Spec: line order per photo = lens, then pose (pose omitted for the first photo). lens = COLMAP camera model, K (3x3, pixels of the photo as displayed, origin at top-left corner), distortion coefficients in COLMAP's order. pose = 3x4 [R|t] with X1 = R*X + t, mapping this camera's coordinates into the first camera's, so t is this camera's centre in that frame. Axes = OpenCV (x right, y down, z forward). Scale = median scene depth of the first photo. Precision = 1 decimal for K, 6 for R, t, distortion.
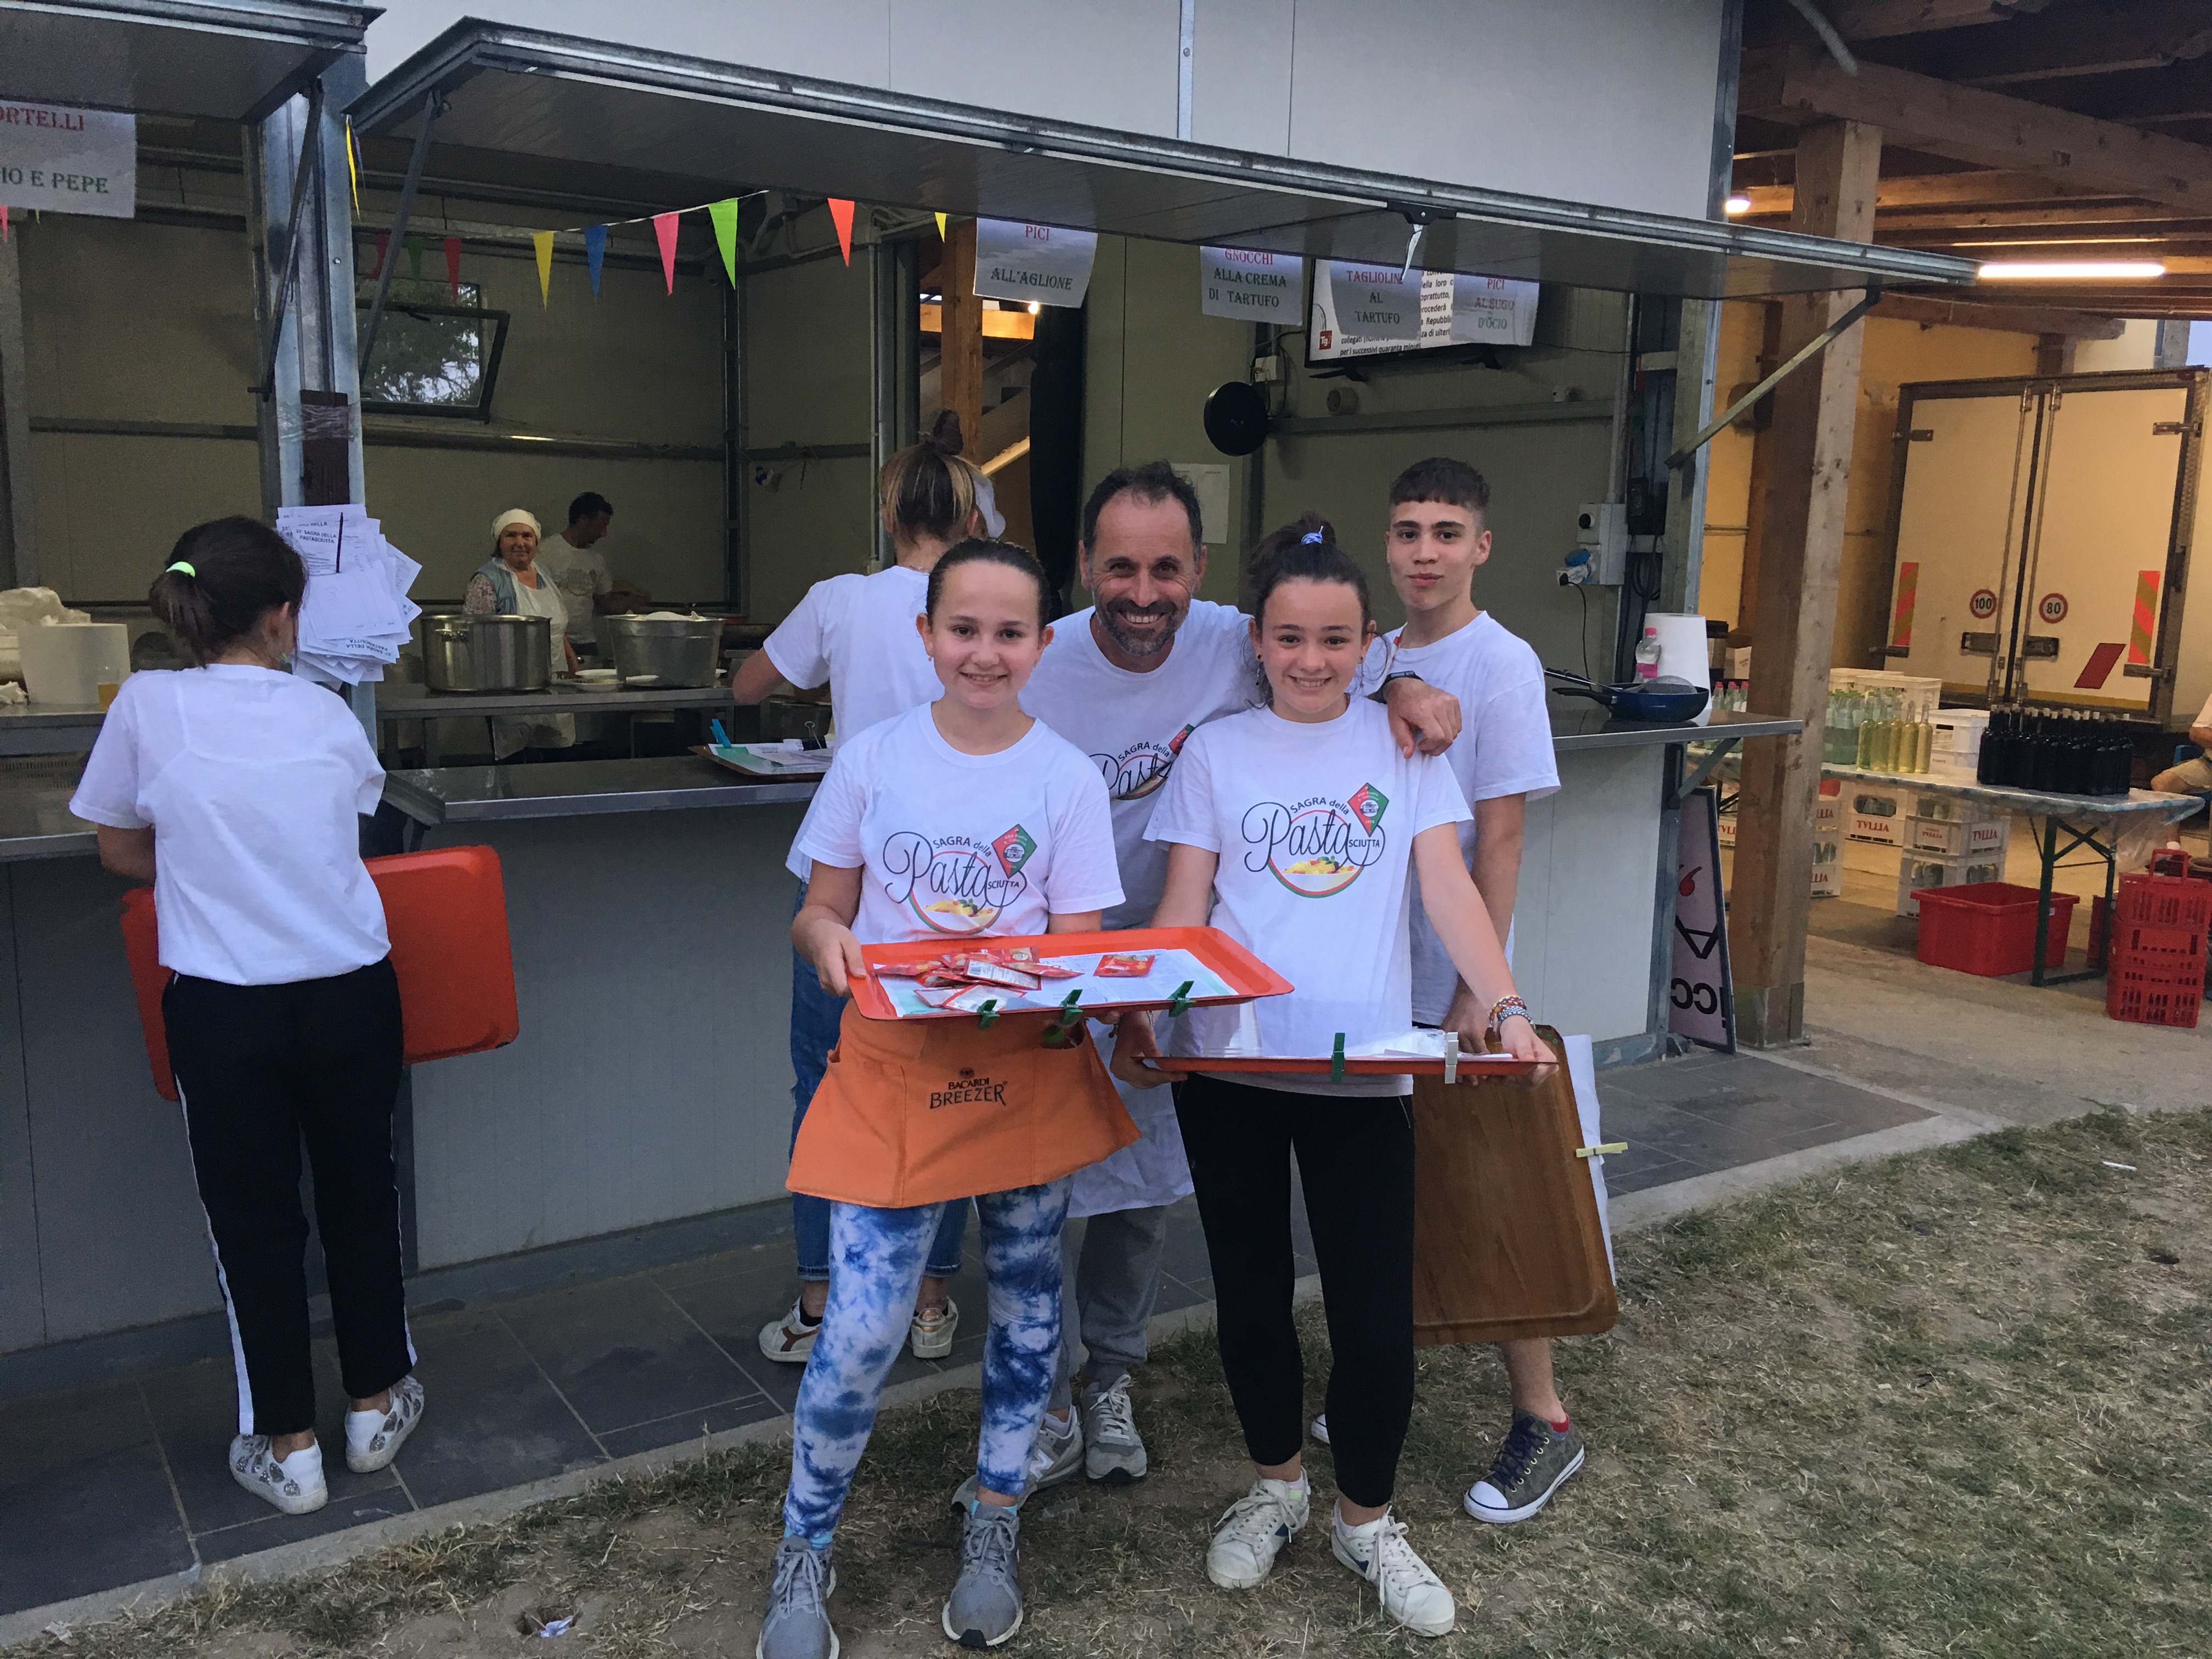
lens RADIAL K [[1855.3, 0, 1098.2], [0, 1855.3, 830.7], [0, 0, 1]] dist [0.108154, -0.163506]
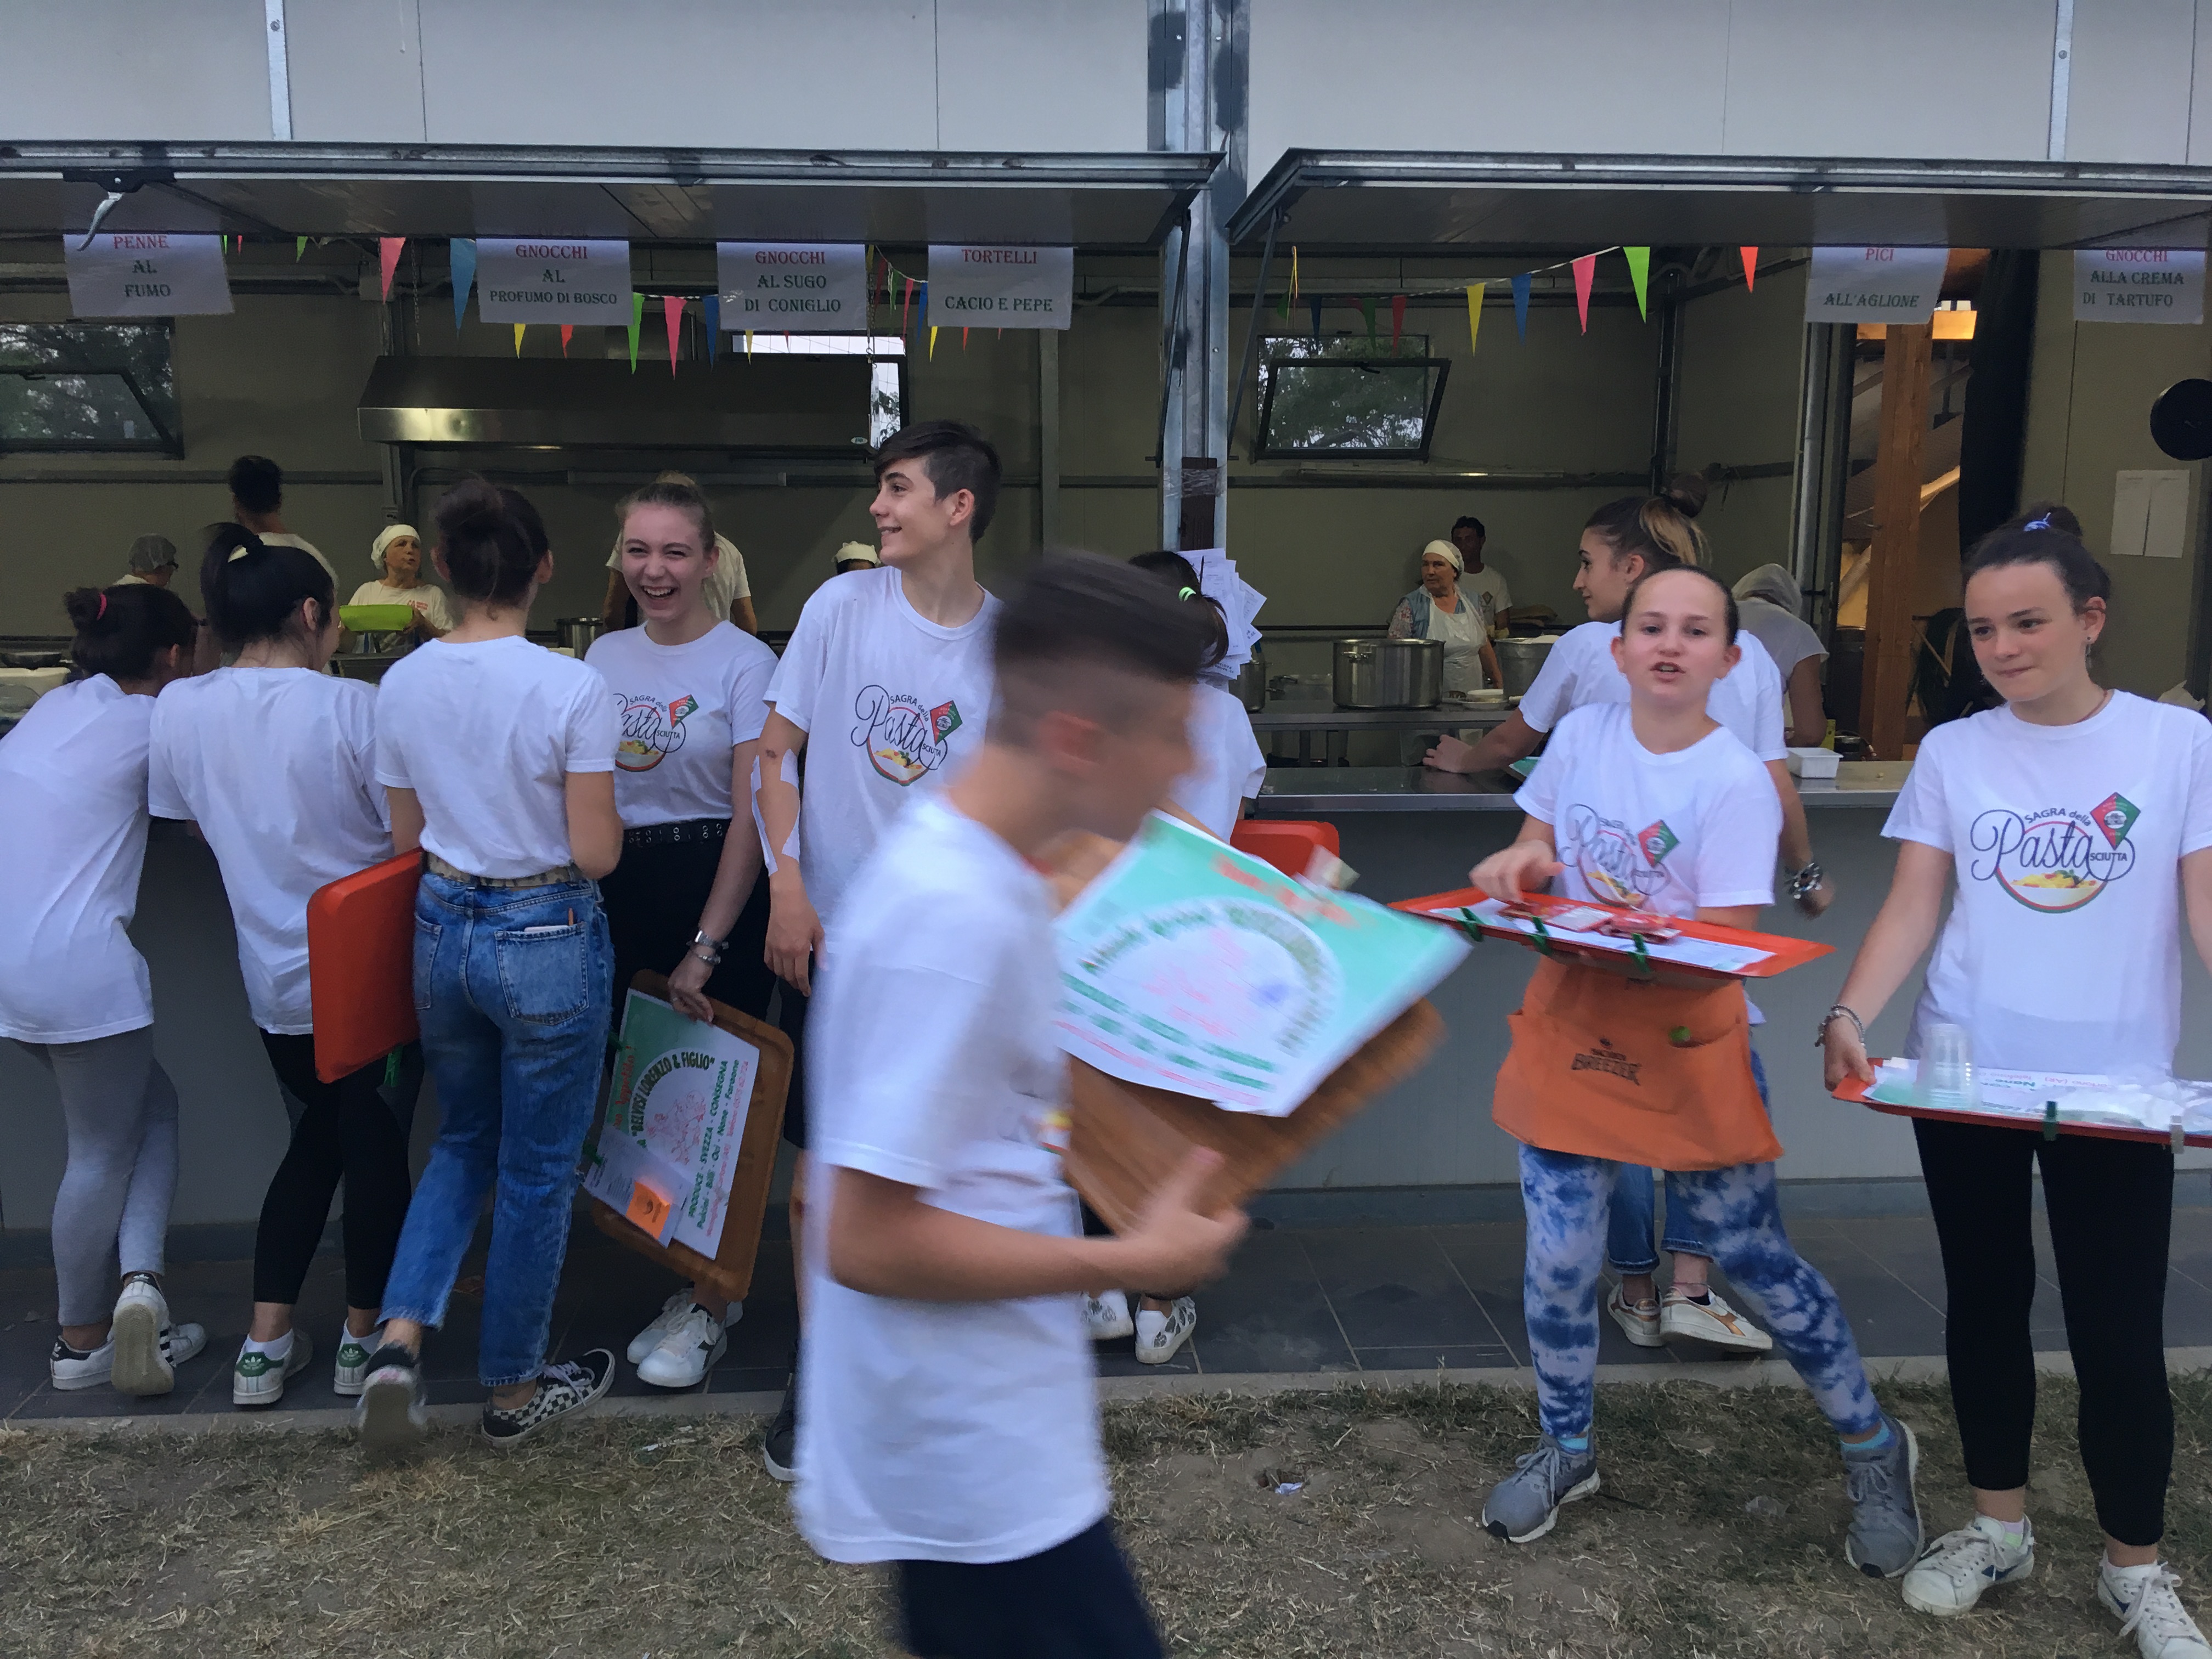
lens RADIAL K [[1855.3, 0, 1108.9], [0, 1855.3, 826.3], [0, 0, 1]] dist [0.108154, -0.163506]
pose [[0.875969, 0.051782, -0.479581, 0.129074], [-0.058838, 0.998268, 0.000318, 0.009818], [0.478766, 0.027939, 0.877498, -0.083781]]
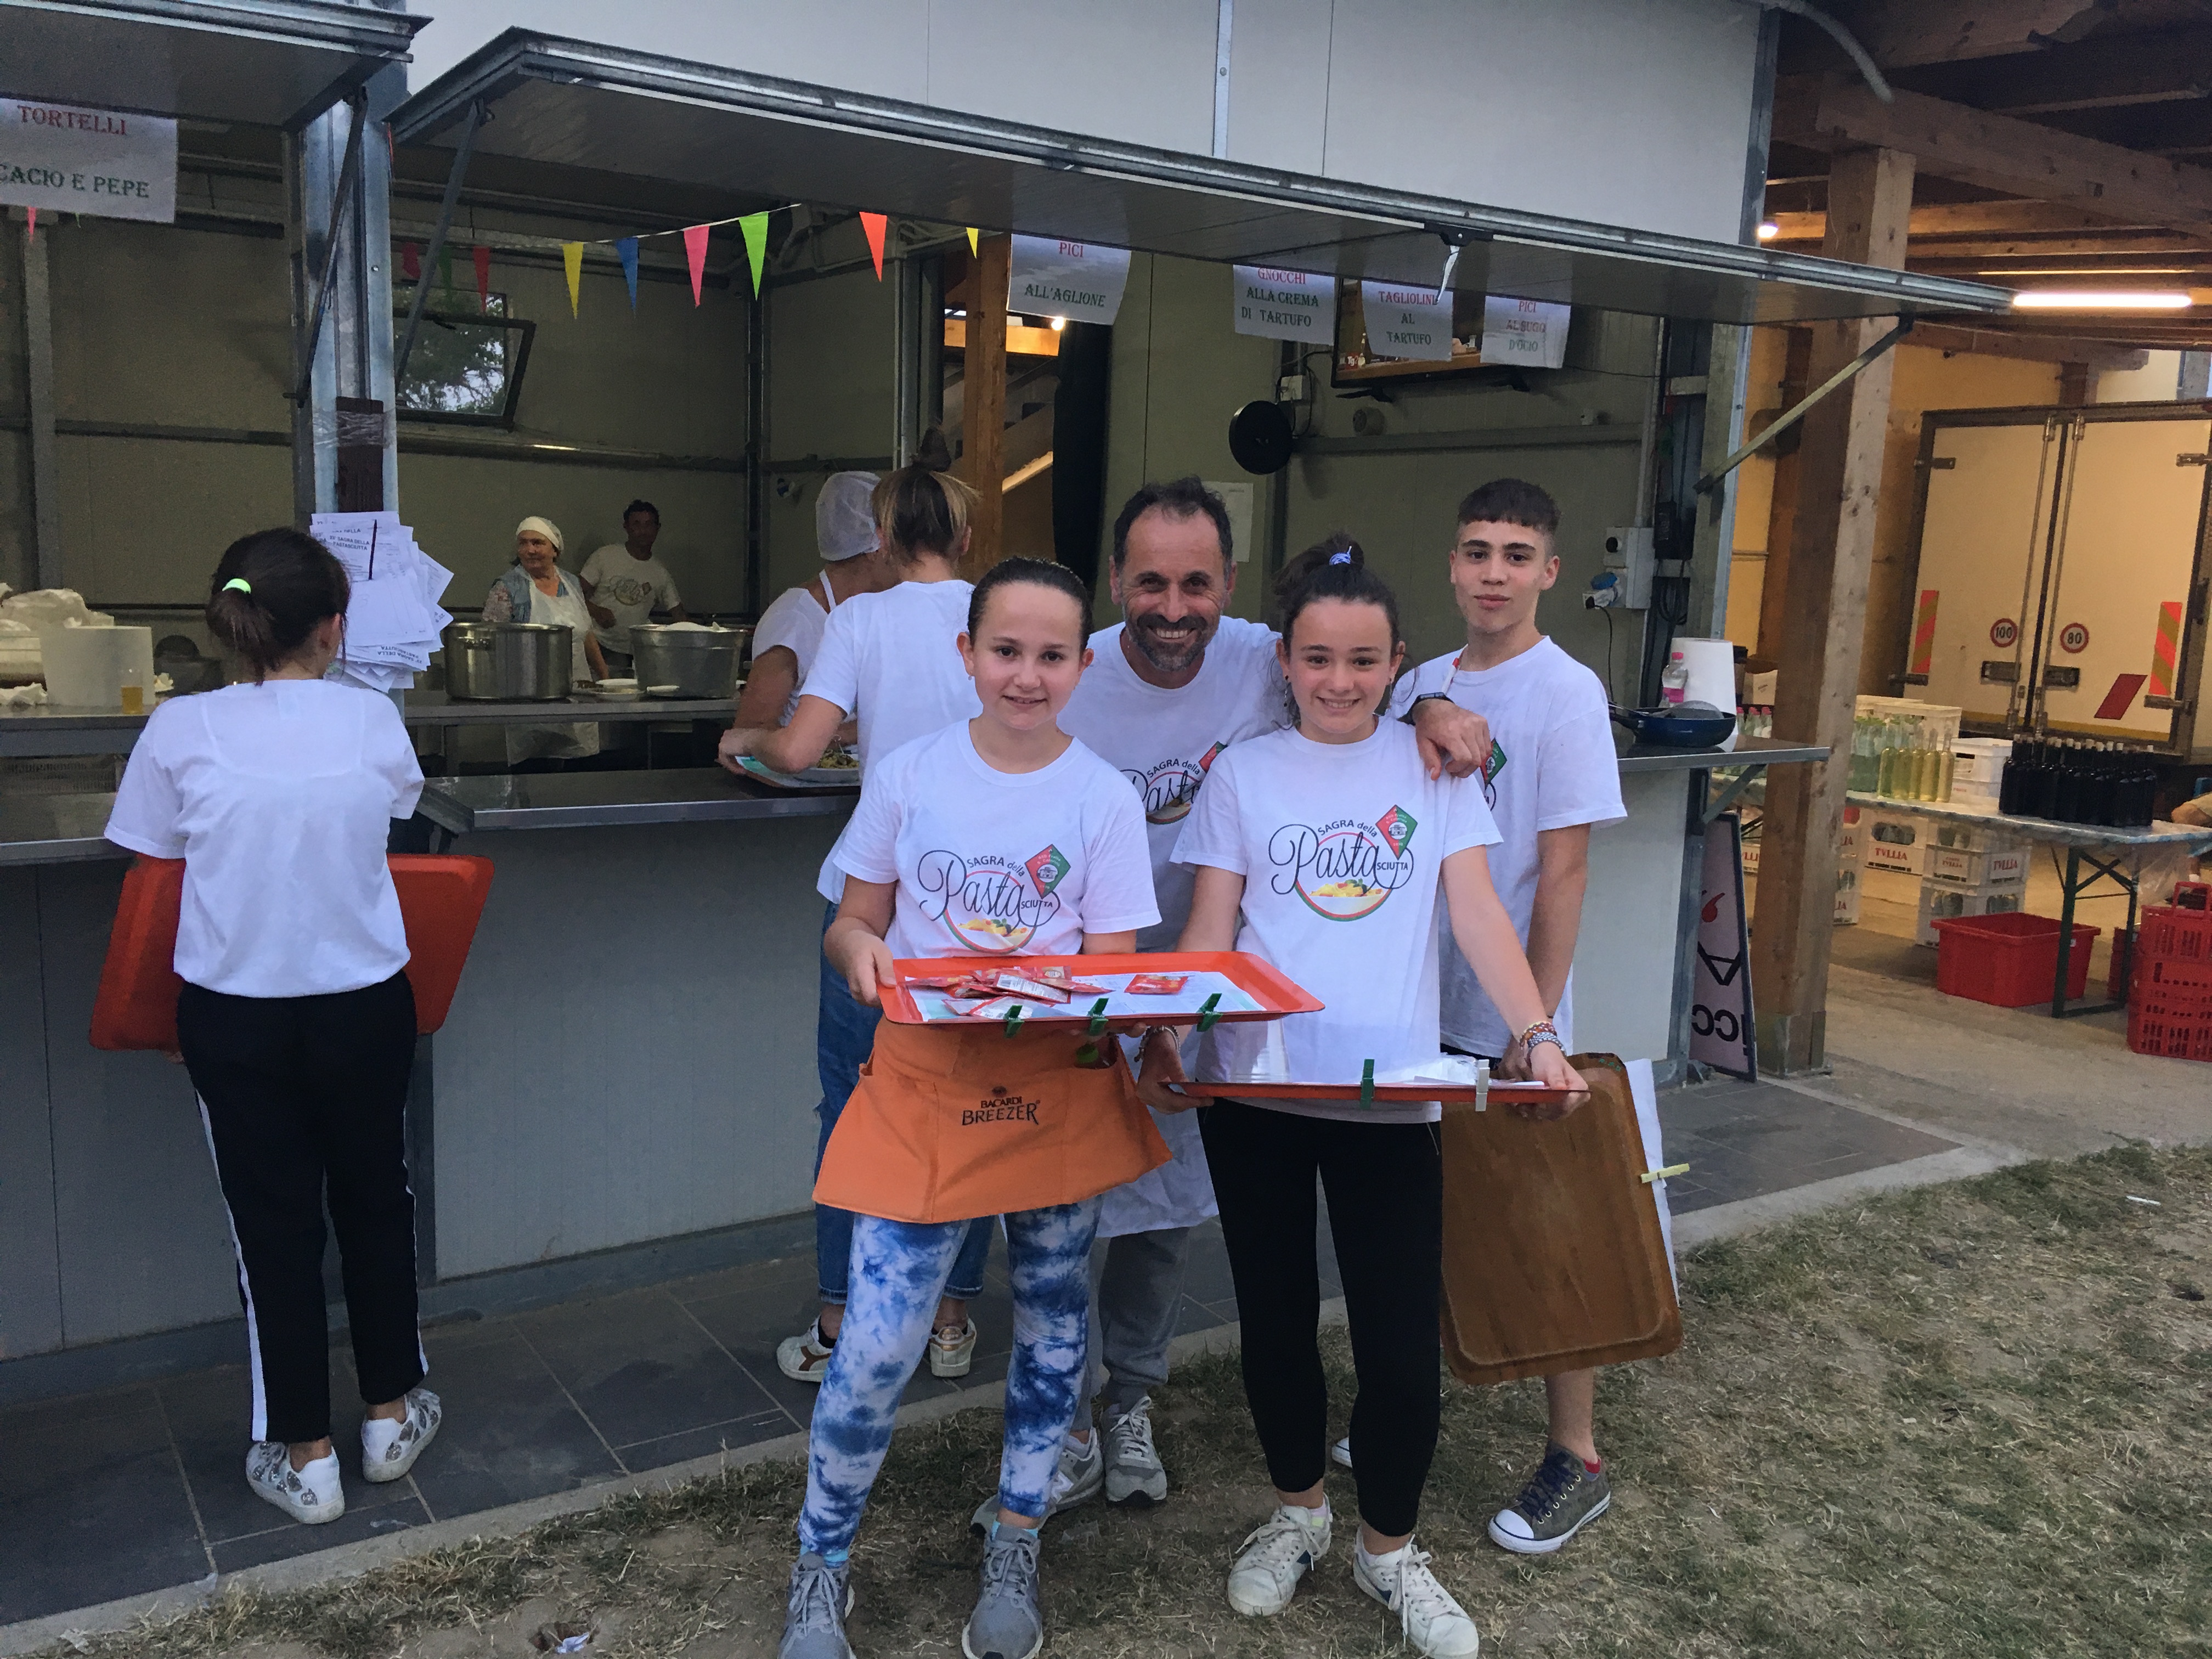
lens RADIAL K [[1855.3, 0, 1098.2], [0, 1855.3, 829.9], [0, 0, 1]] dist [0.108154, -0.163506]
pose [[0.999877, 0.014737, -0.005352, -0.009792], [-0.014784, 0.999852, -0.008742, -0.000980], [0.005223, 0.008820, 0.999947, 0.003802]]
